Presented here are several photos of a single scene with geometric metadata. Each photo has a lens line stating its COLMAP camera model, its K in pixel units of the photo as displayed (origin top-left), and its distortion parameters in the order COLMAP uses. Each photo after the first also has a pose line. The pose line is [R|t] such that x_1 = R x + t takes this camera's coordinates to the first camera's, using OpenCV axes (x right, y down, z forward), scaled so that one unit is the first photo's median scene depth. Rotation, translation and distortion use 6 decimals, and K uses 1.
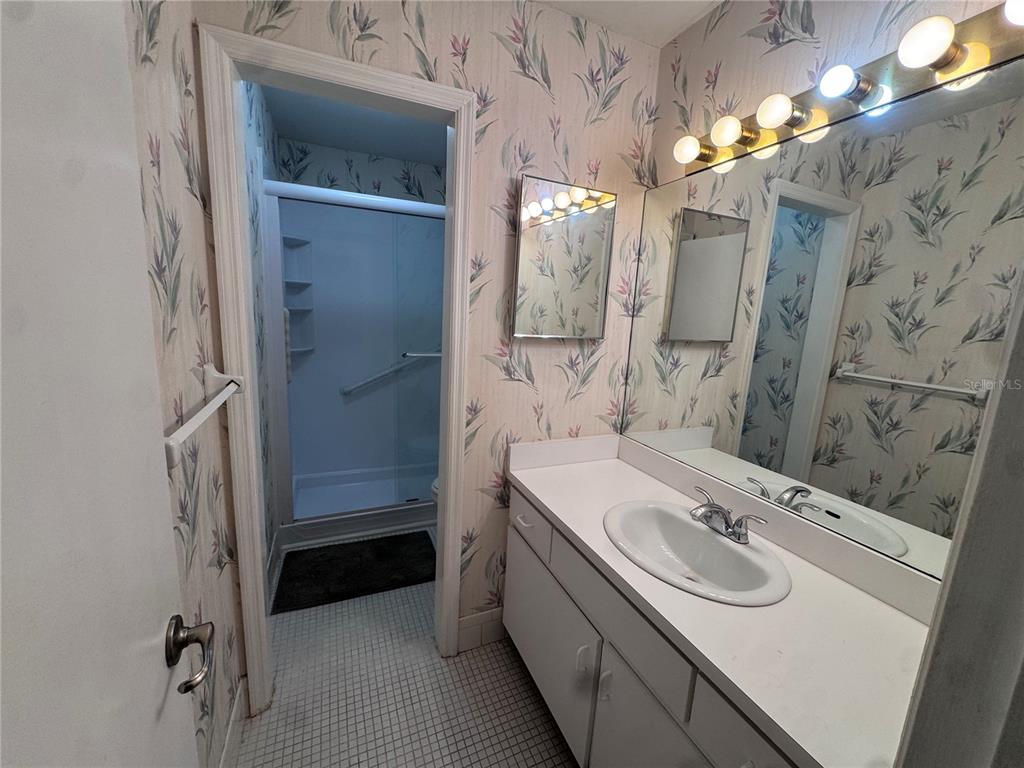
lens RADIAL K [[411.6, 0, 509.4], [0, 411.6, 383.4], [0, 0, 1]] dist [-0.000783, 0.000726]
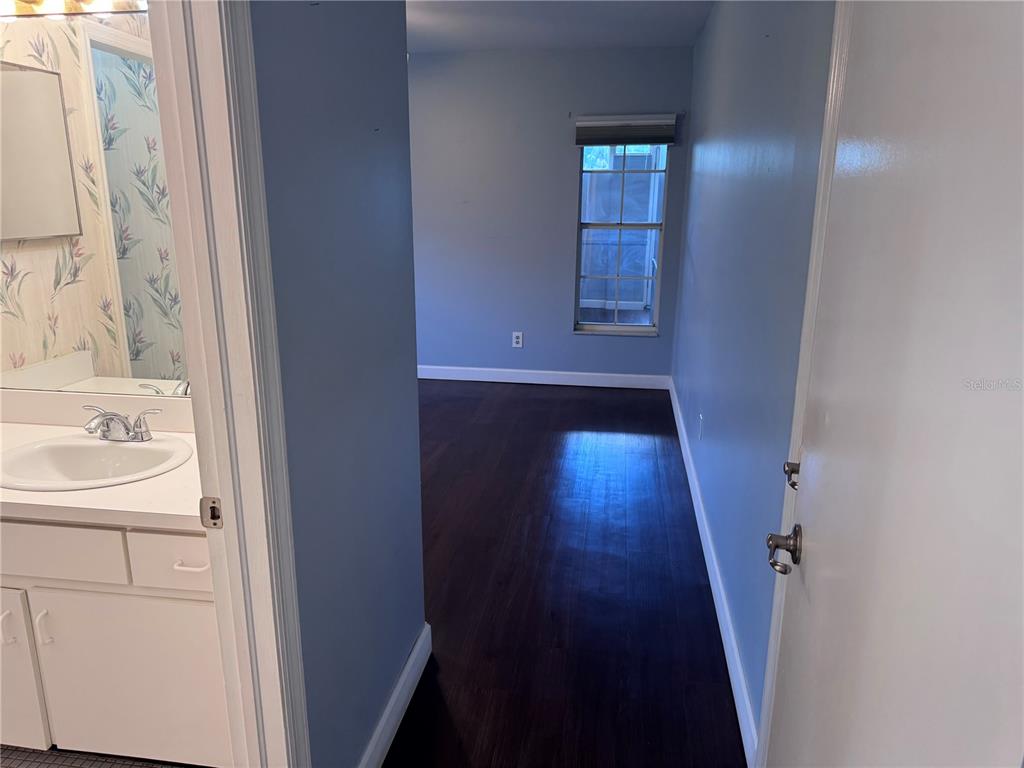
lens RADIAL K [[722.8, 0, 512.0], [0, 722.8, 384.0], [0, 0, 1]] dist [-0.000049, -0.005731]
pose [[0.528586, -0.259617, 0.808205, -0.194047], [0.167716, 0.965257, 0.200376, 0.031835], [-0.832147, 0.029633, 0.553763, -0.400865]]
